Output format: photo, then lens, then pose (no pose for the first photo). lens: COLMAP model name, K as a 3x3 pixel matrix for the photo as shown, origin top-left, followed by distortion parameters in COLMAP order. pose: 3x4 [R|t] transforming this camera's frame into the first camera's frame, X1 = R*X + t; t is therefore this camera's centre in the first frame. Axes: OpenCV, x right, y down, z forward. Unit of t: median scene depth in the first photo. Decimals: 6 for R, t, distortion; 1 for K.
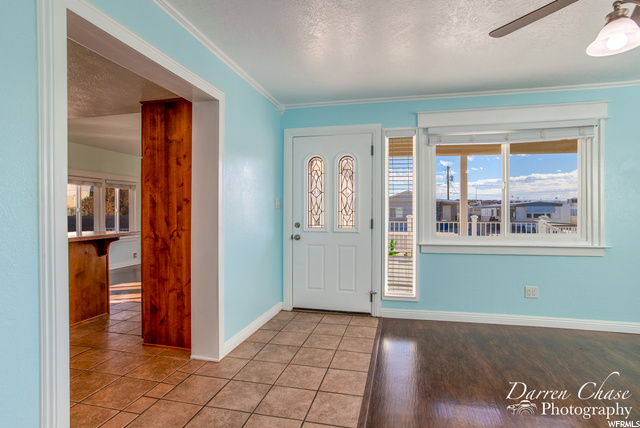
lens RADIAL K [[308.7, 0, 320.9], [0, 308.7, 215.0], [0, 0, 1]] dist [-0.022471, 0.003328]
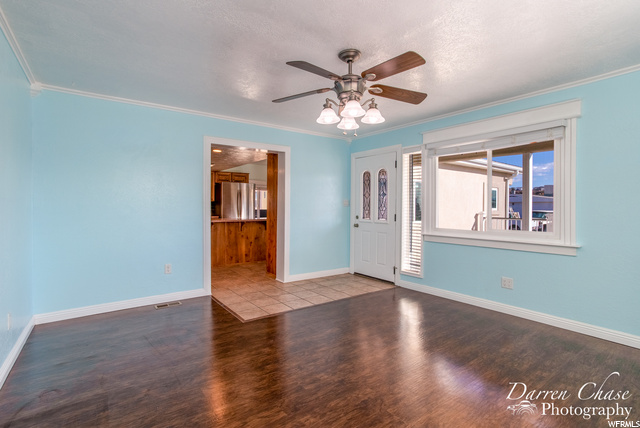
lens RADIAL K [[308.7, 0, 323.4], [0, 308.7, 209.4], [0, 0, 1]] dist [-0.022471, 0.003328]
pose [[0.757872, 0.010917, -0.652312, 0.874646], [-0.014771, 0.999891, -0.000428, -0.002307], [0.652236, 0.009960, 0.757951, -0.267247]]
